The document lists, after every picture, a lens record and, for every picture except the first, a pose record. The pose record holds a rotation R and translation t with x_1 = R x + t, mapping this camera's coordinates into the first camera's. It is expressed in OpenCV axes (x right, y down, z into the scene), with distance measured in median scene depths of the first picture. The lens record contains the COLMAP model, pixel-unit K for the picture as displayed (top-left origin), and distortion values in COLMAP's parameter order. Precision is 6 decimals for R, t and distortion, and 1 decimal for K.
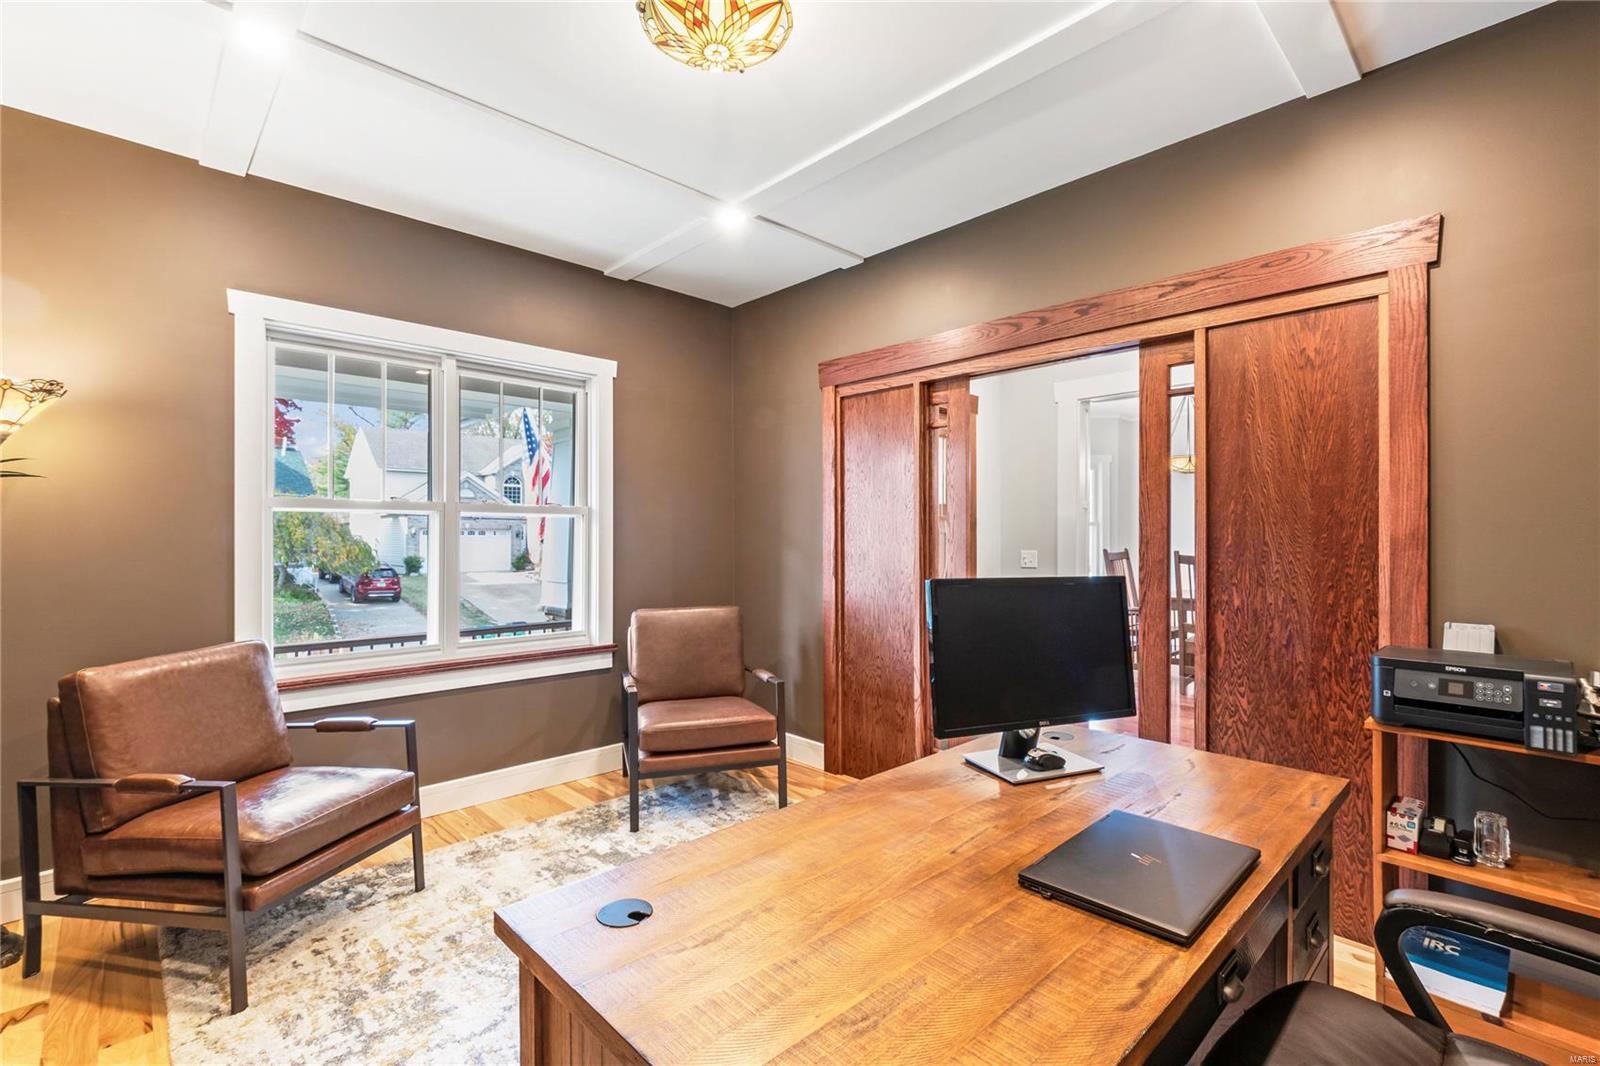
lens RADIAL K [[708.5, 0, 797.1], [0, 708.5, 542.9], [0, 0, 1]] dist [-0.000719, 0.001317]
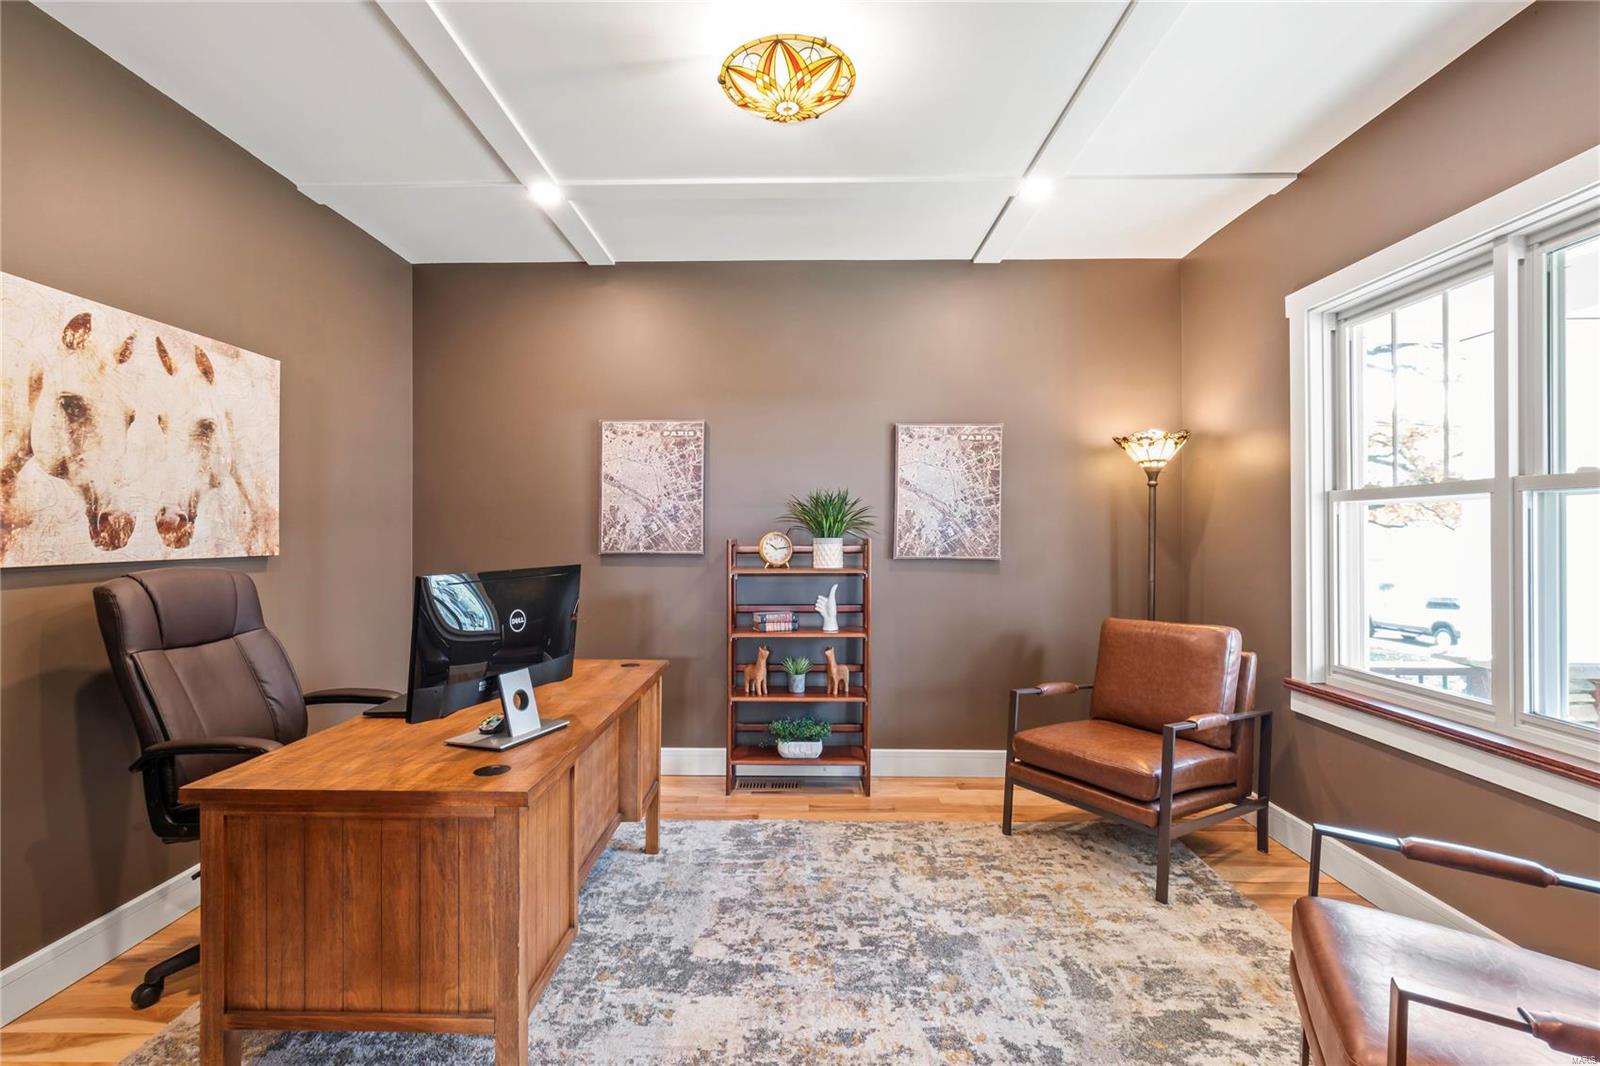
lens RADIAL K [[726.6, 0, 783.3], [0, 726.6, 529.8], [0, 0, 1]] dist [-0.000106, 0.001105]
pose [[-0.707996, -0.003518, -0.706207, 0.643941], [-0.004989, 0.999988, 0.000021, -0.013594], [0.706199, 0.003538, -0.708005, 1.627824]]
